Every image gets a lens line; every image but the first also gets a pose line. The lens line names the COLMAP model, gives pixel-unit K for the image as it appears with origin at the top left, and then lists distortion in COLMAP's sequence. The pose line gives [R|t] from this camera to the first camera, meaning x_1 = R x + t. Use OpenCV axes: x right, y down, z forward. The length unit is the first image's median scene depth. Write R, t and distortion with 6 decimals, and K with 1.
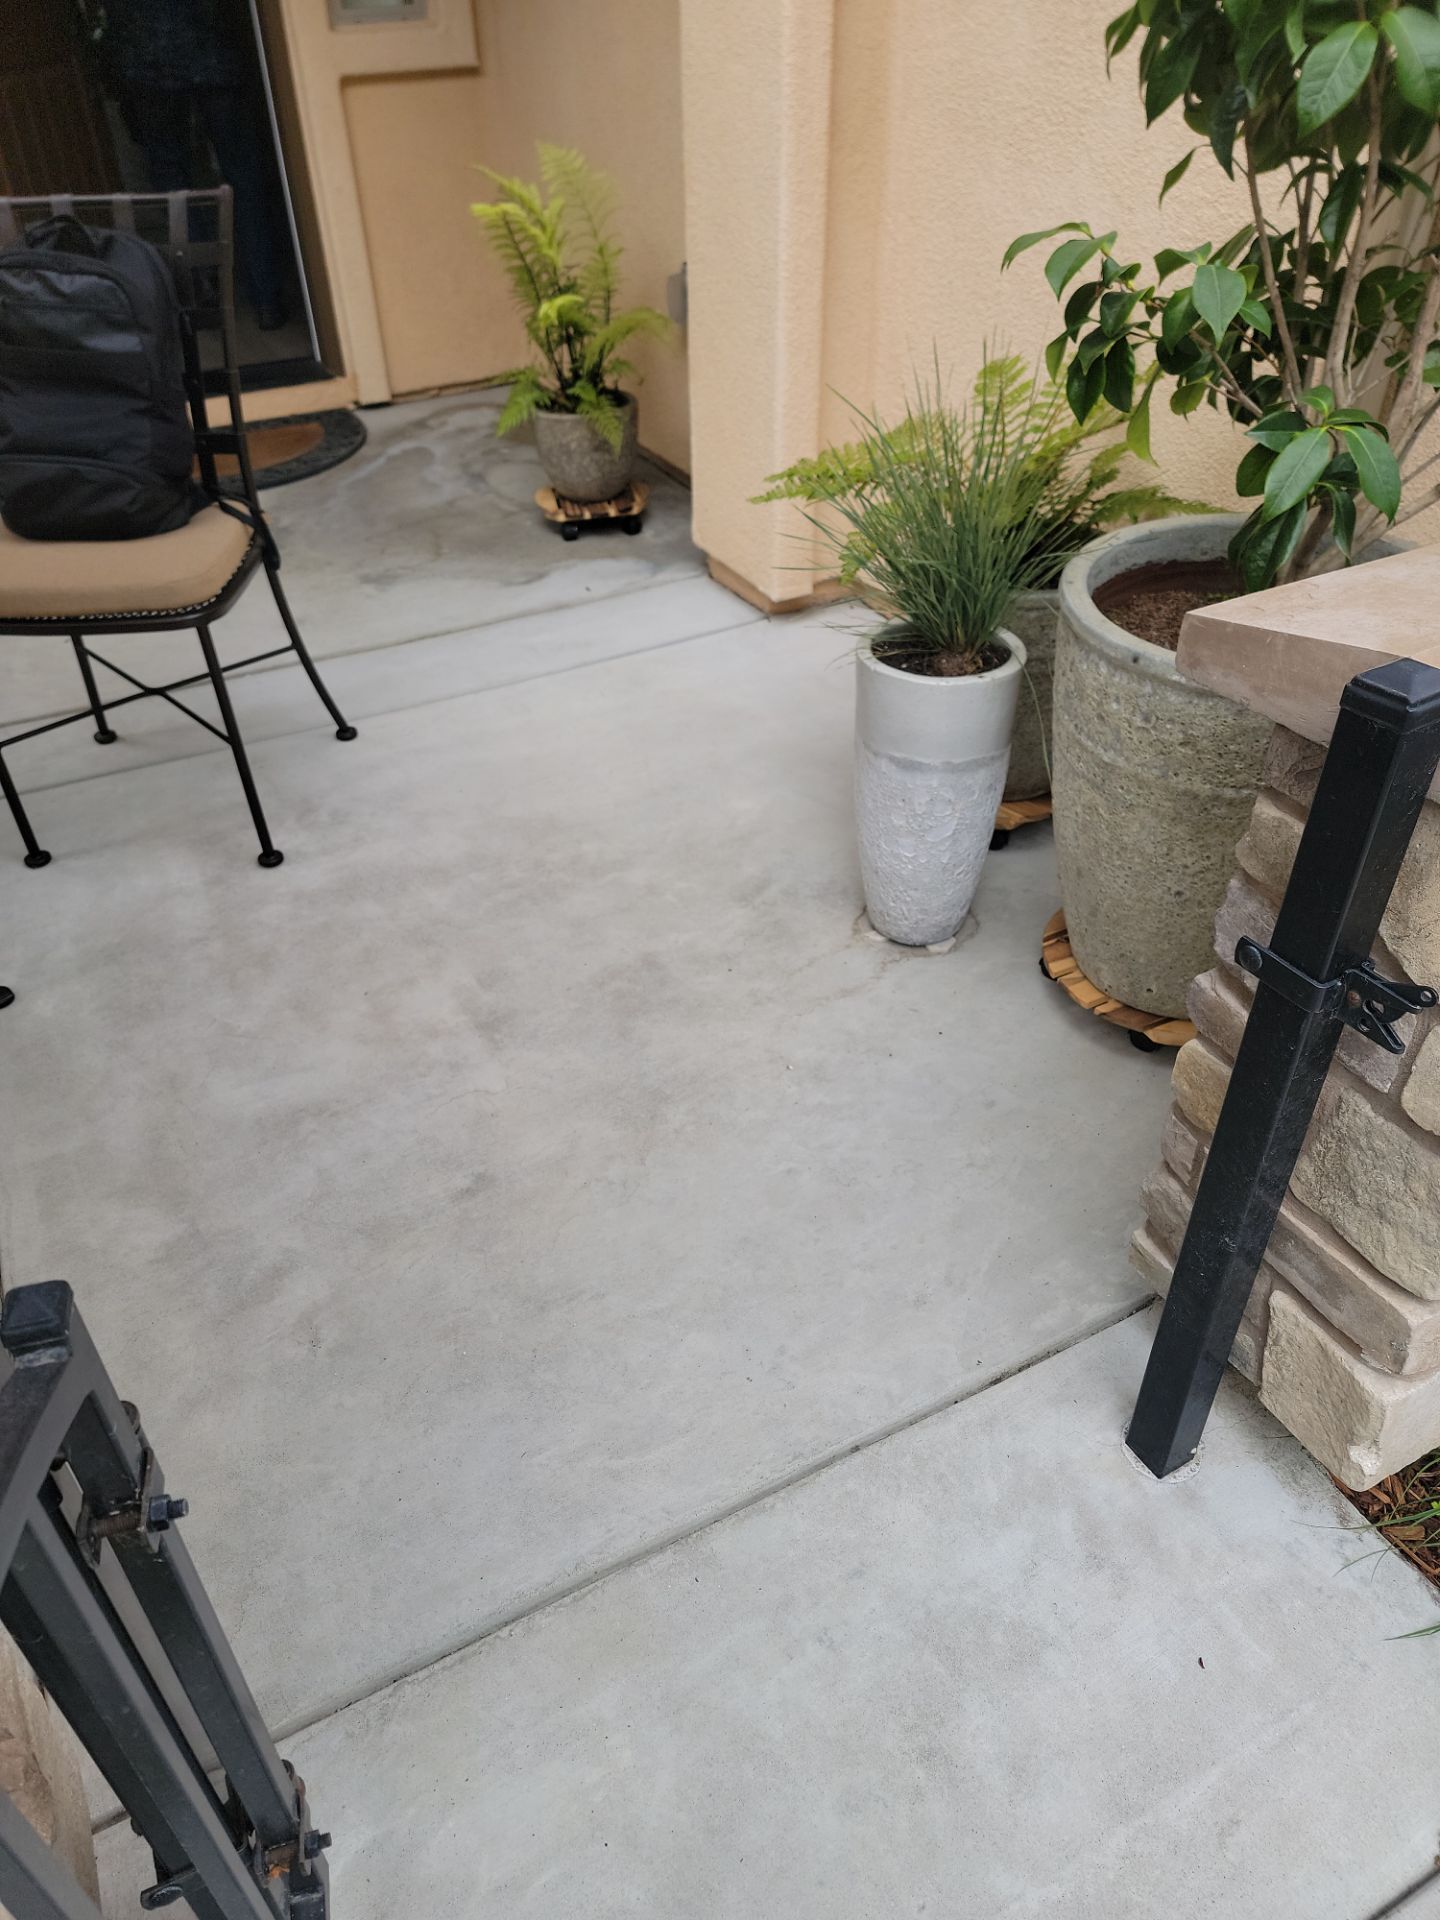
lens RADIAL K [[1282.0, 0, 683.2], [0, 1282.0, 1044.2], [0, 0, 1]] dist [0.093690, -0.090737]
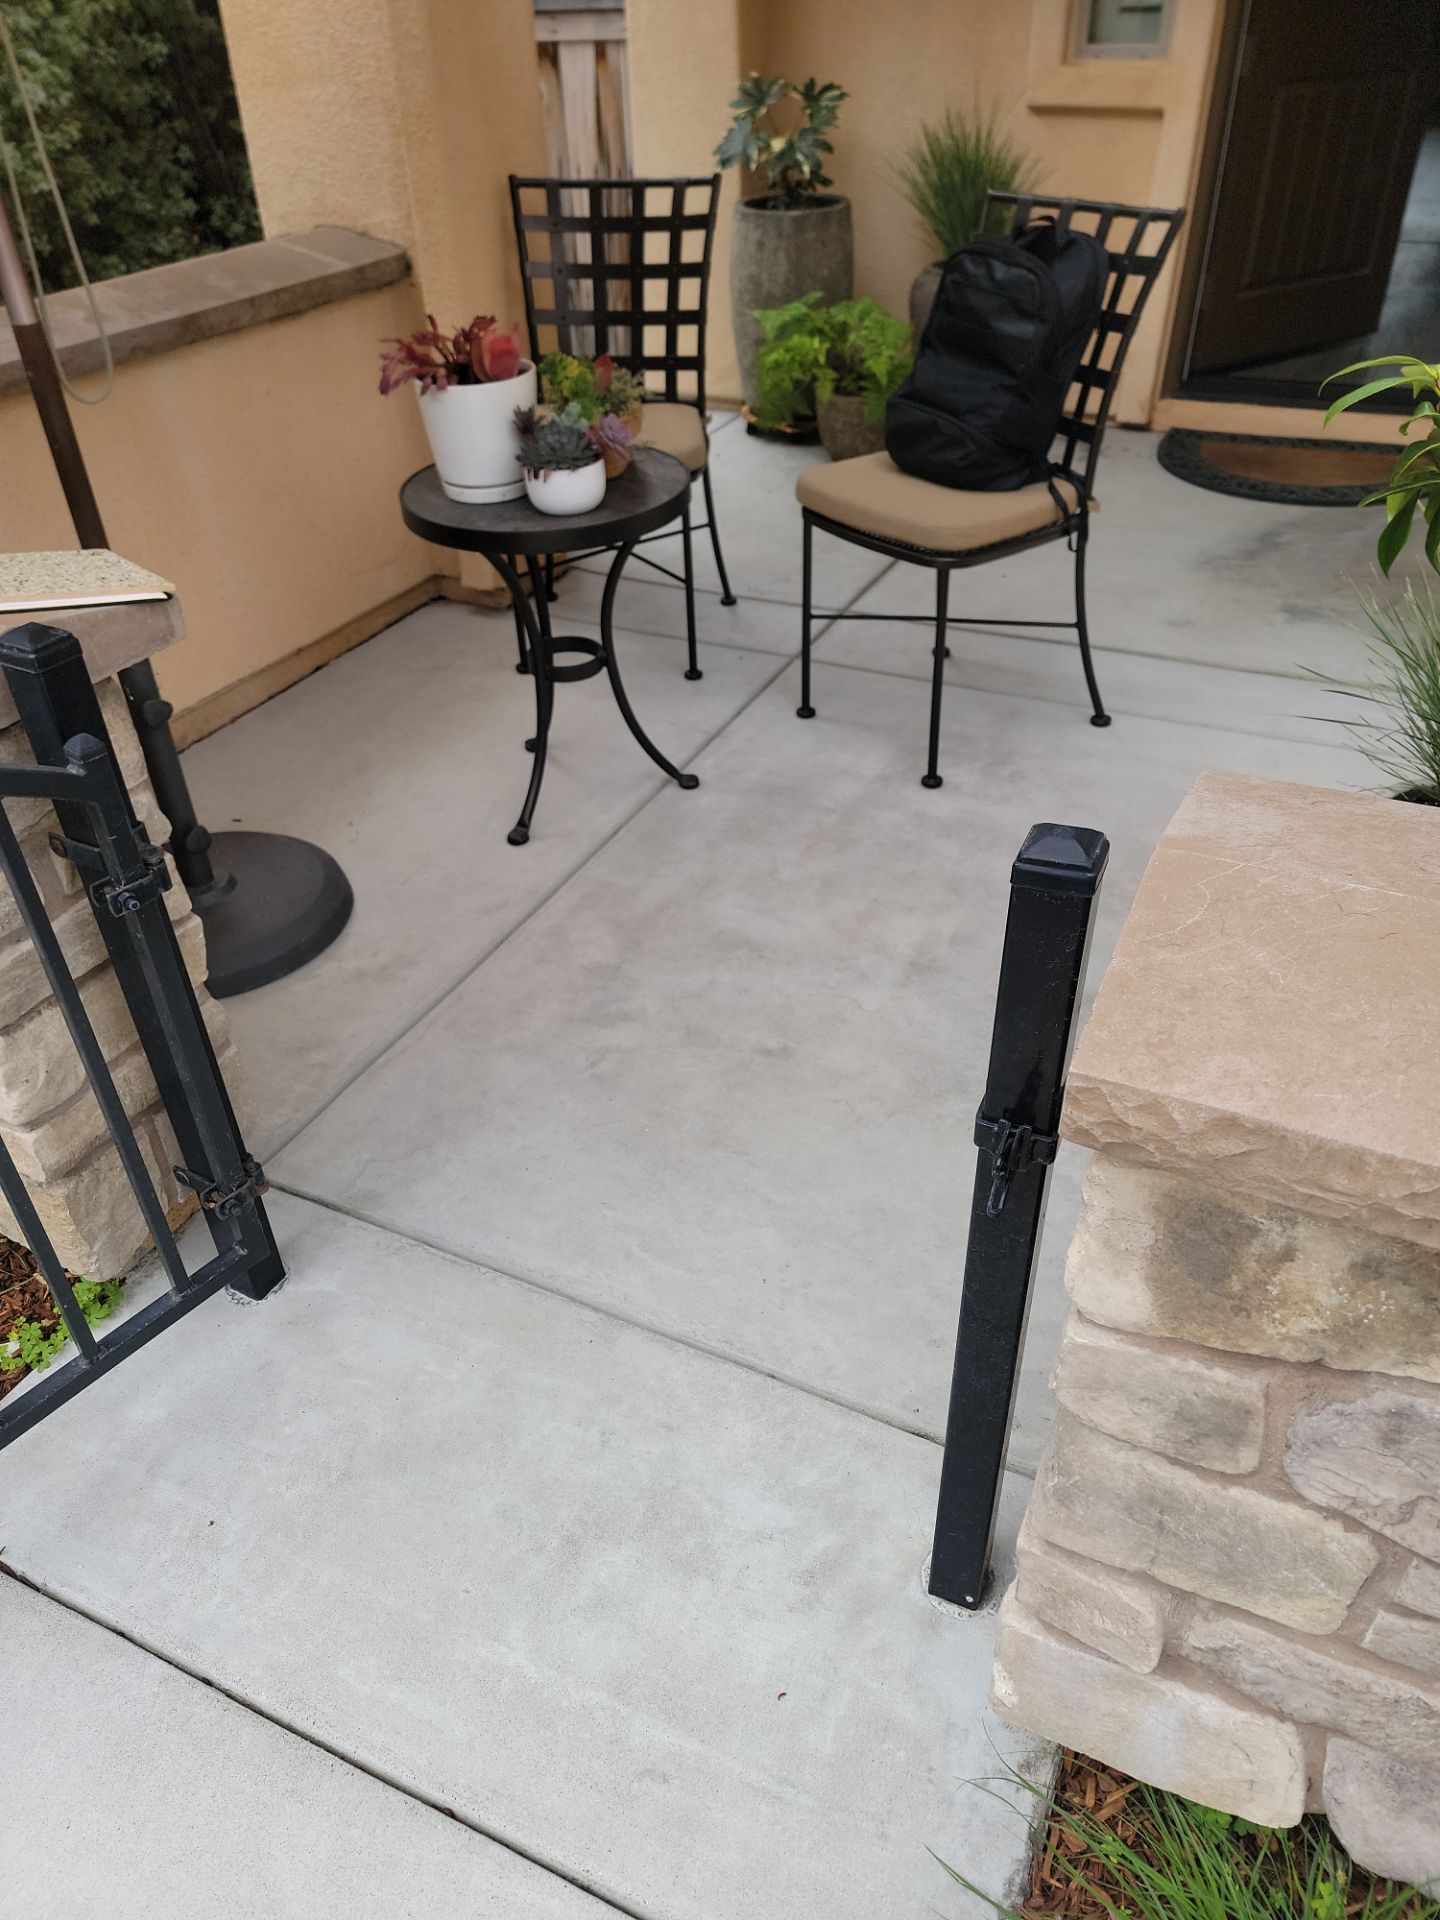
lens RADIAL K [[1282.0, 0, 683.2], [0, 1282.0, 1044.2], [0, 0, 1]] dist [0.093690, -0.090737]
pose [[0.594720, 0.519186, -0.613804, 0.508685], [-0.515047, 0.832296, 0.204964, -0.093912], [0.617281, 0.194241, 0.762388, 0.042161]]
